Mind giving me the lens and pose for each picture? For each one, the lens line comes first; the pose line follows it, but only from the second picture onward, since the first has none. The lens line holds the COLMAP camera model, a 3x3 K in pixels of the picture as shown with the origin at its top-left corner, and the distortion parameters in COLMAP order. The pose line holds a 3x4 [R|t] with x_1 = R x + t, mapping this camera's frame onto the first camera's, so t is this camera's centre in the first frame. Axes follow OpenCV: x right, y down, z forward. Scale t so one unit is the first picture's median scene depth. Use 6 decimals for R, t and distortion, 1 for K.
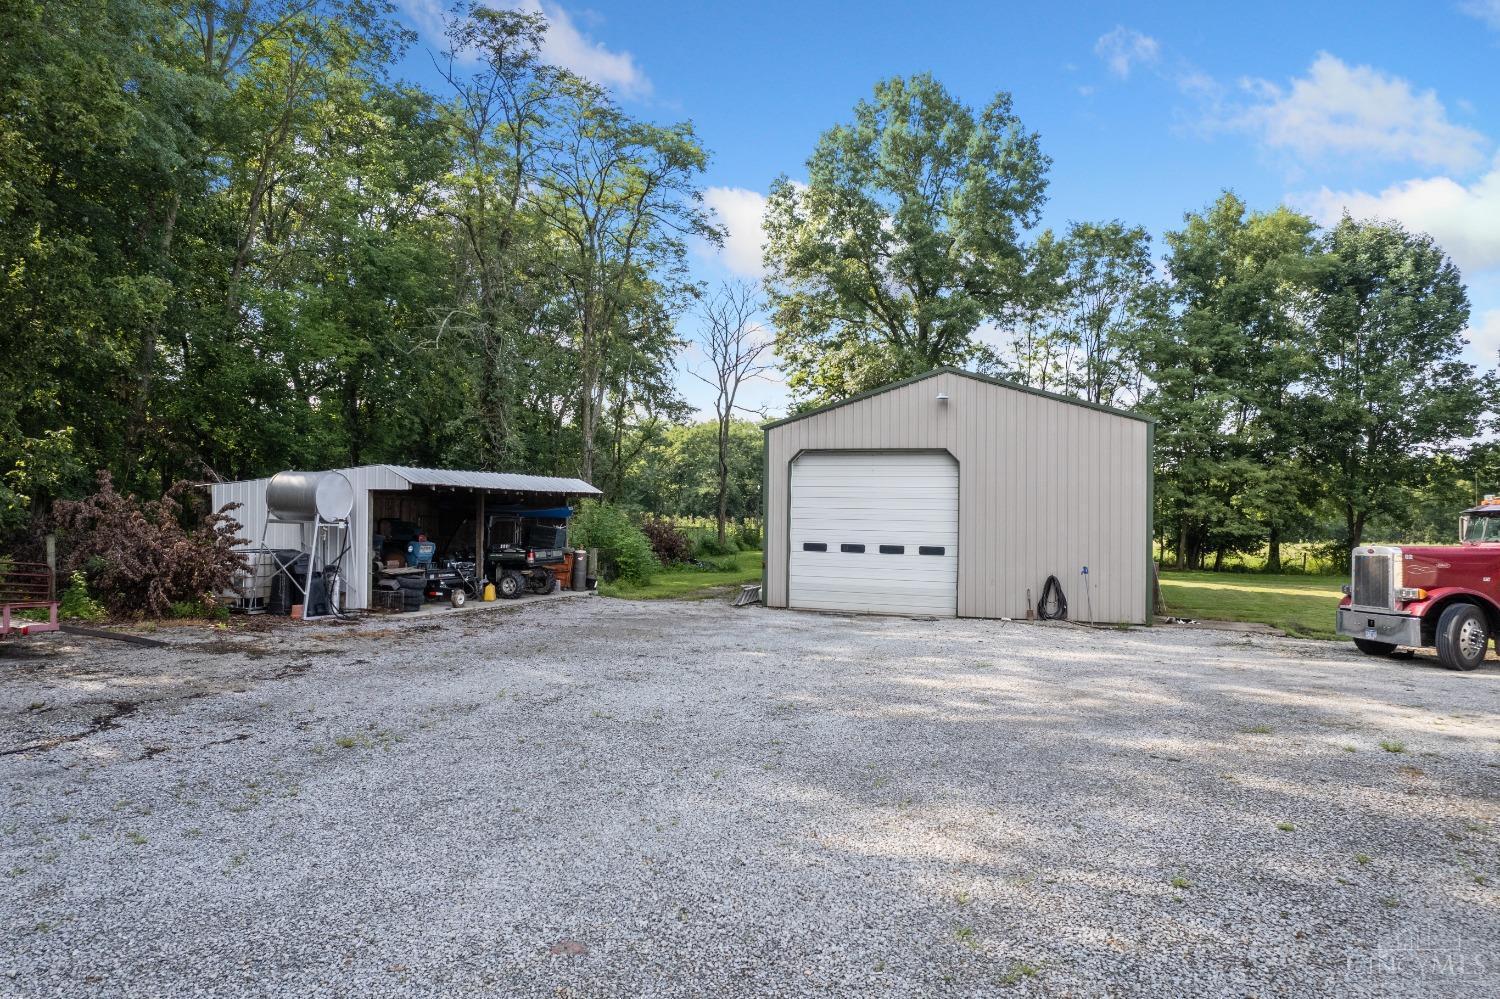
lens RADIAL K [[946.3, 0, 750.0], [0, 946.3, 499.5], [0, 0, 1]] dist [-0.038170, -0.000109]
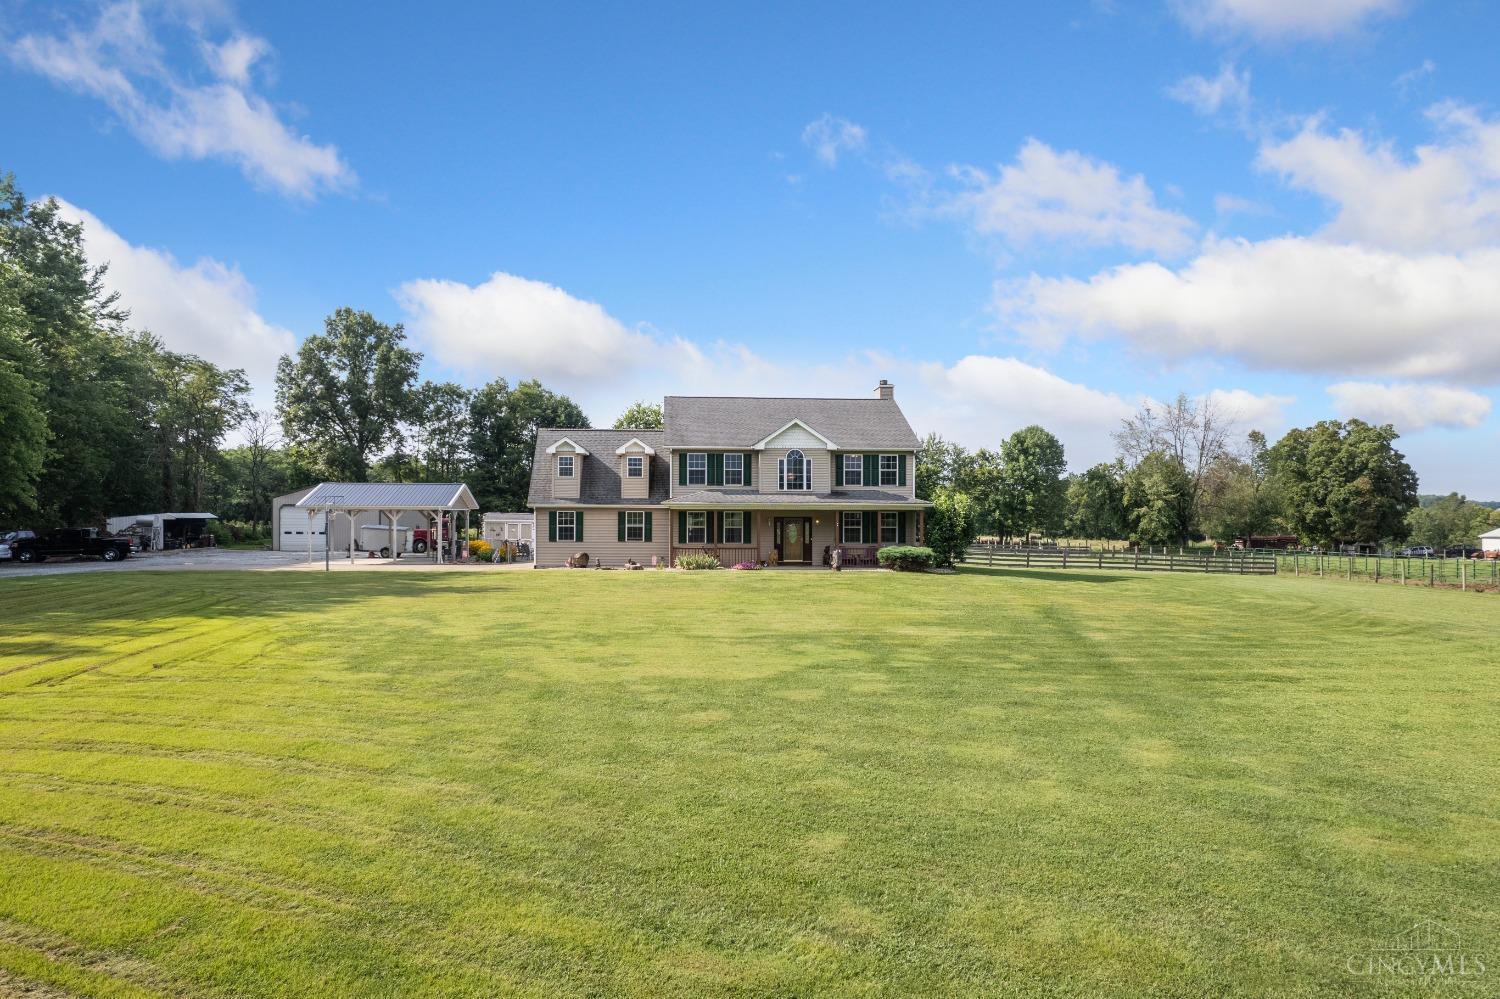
lens RADIAL K [[946.3, 0, 750.0], [0, 946.3, 499.5], [0, 0, 1]] dist [-0.038170, -0.000109]
pose [[0.891783, -0.005825, 0.452427, 0.012598], [0.002887, 0.999970, 0.007184, -0.047933], [-0.452455, -0.005100, 0.891773, -1.504811]]
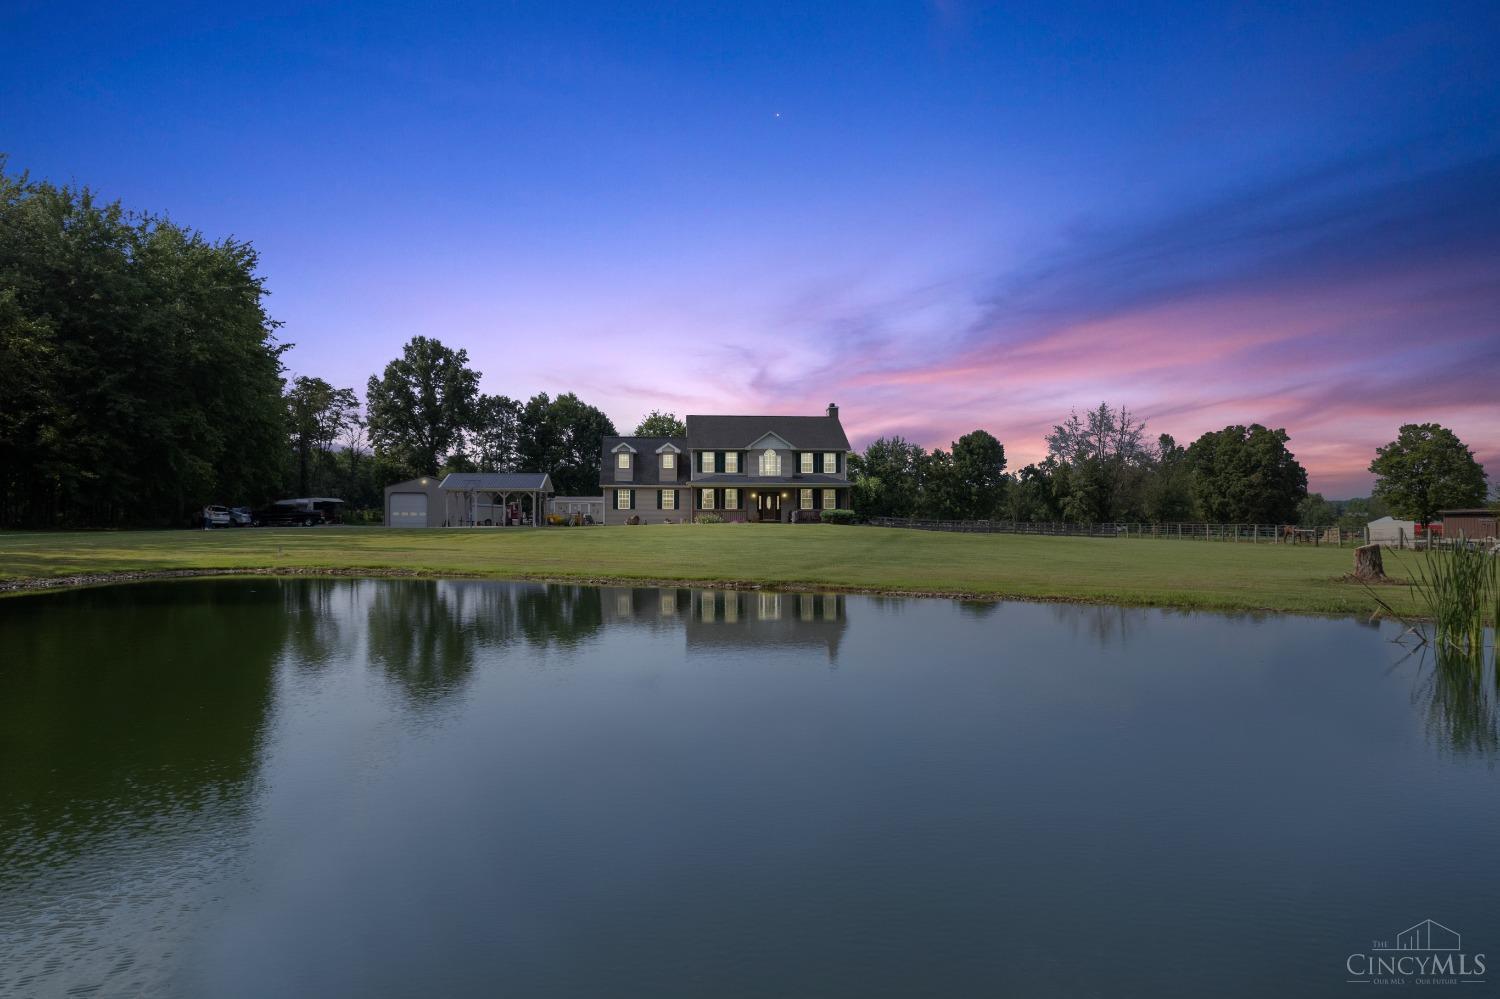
lens RADIAL K [[946.3, 0, 750.0], [0, 946.3, 499.5], [0, 0, 1]] dist [-0.038170, -0.000109]
pose [[0.892726, -0.006164, 0.450558, -0.242580], [0.004194, 0.999977, 0.005369, -0.018131], [-0.450581, -0.002903, 0.892731, -2.046359]]
